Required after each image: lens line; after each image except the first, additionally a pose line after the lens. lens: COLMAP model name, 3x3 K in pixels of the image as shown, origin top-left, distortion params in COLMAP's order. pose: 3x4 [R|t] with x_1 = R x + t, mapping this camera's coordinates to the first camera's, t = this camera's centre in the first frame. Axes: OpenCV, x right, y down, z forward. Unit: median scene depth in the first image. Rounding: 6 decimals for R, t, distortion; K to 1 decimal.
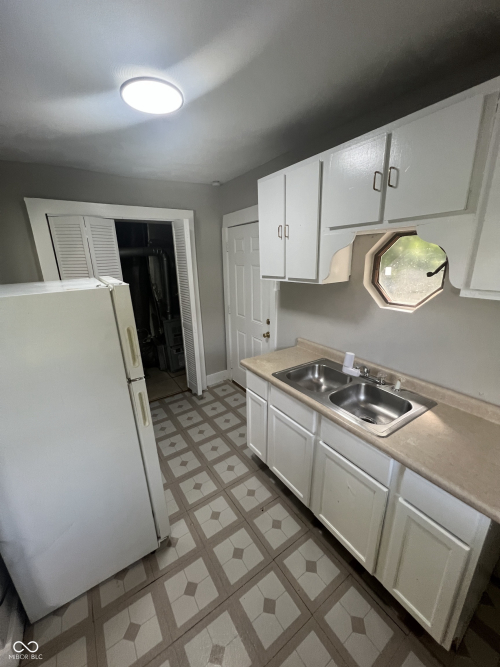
lens RADIAL K [[265.6, 0, 248.9], [0, 265.6, 332.6], [0, 0, 1]] dist [-0.000625, -0.000887]
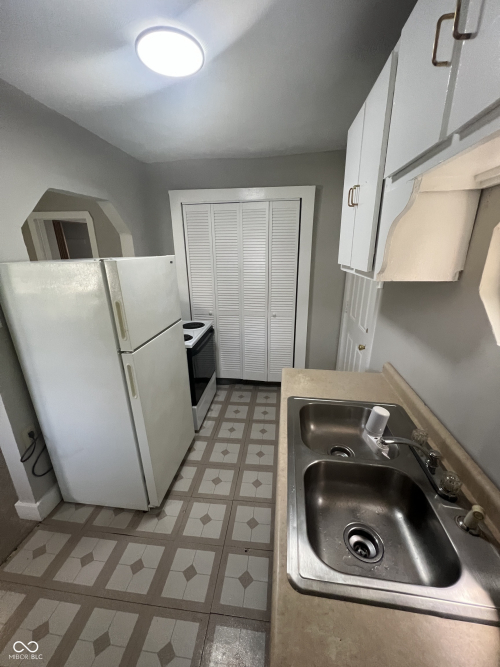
lens RADIAL K [[265.6, 0, 248.9], [0, 265.6, 332.6], [0, 0, 1]] dist [-0.000625, -0.000887]
pose [[0.753154, 0.215751, -0.621459, 0.482710], [-0.190429, 0.975746, 0.107966, -0.088044], [0.629680, 0.037028, 0.775972, 0.398541]]
